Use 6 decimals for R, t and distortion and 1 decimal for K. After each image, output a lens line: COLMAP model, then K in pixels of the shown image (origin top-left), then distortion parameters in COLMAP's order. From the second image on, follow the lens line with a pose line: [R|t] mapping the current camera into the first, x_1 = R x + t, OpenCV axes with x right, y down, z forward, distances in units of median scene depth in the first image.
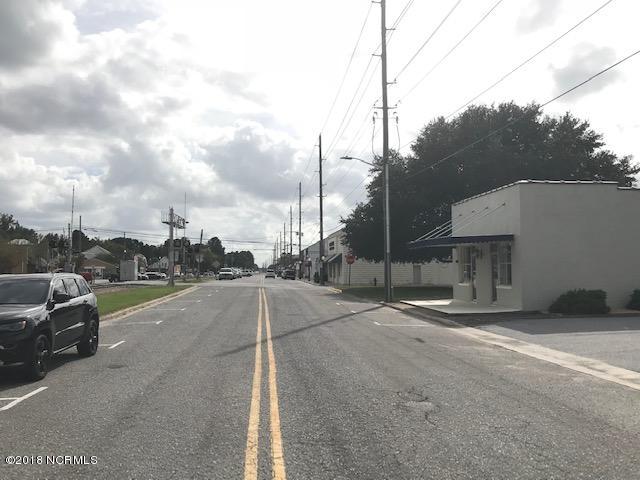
lens RADIAL K [[638.9, 0, 320.0], [0, 638.9, 240.0], [0, 0, 1]] dist [0.010554, -0.022550]
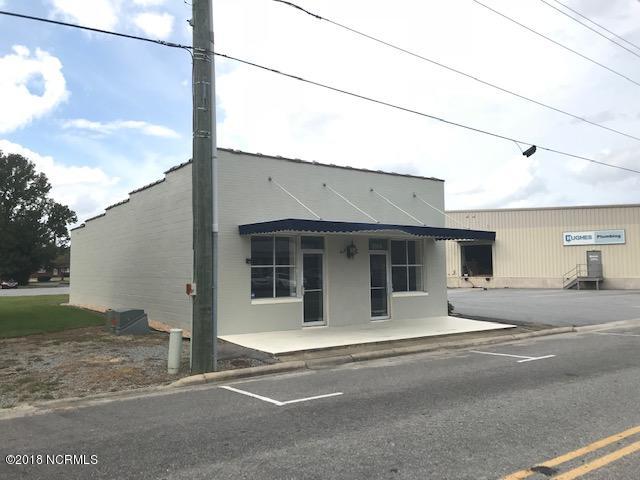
lens RADIAL K [[535.6, 0, 320.0], [0, 535.6, 240.0], [0, 0, 1]] dist [0.052734, 0.000093]
pose [[-0.527382, 0.055842, 0.847791, -0.226796], [-0.026143, 0.996299, -0.081886, 0.057654], [-0.849226, -0.065349, -0.523970, 1.327601]]
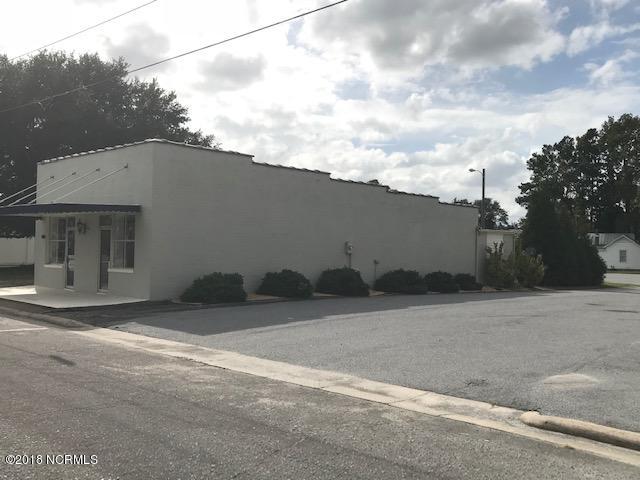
lens RADIAL K [[638.9, 0, 320.0], [0, 638.9, 240.0], [0, 0, 1]] dist [0.010554, -0.022550]
pose [[0.763857, 0.025200, 0.644893, -0.032412], [-0.046362, 0.998798, 0.015885, 0.010821], [-0.643718, -0.042033, 0.764107, 0.215009]]
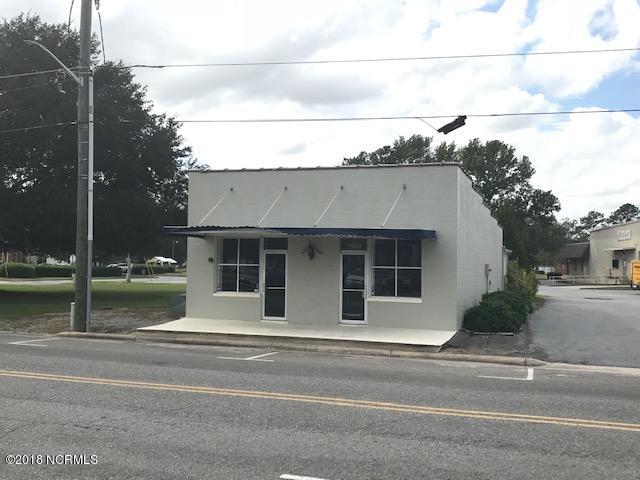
lens RADIAL K [[692.5, 0, 320.0], [0, 692.5, 240.0], [0, 0, 1]] dist [0.005723, 0.005878]
pose [[0.402541, 0.038562, 0.914590, -0.440557], [-0.056178, 0.998270, -0.017364, 0.021528], [-0.913677, -0.044390, 0.404010, 0.682526]]
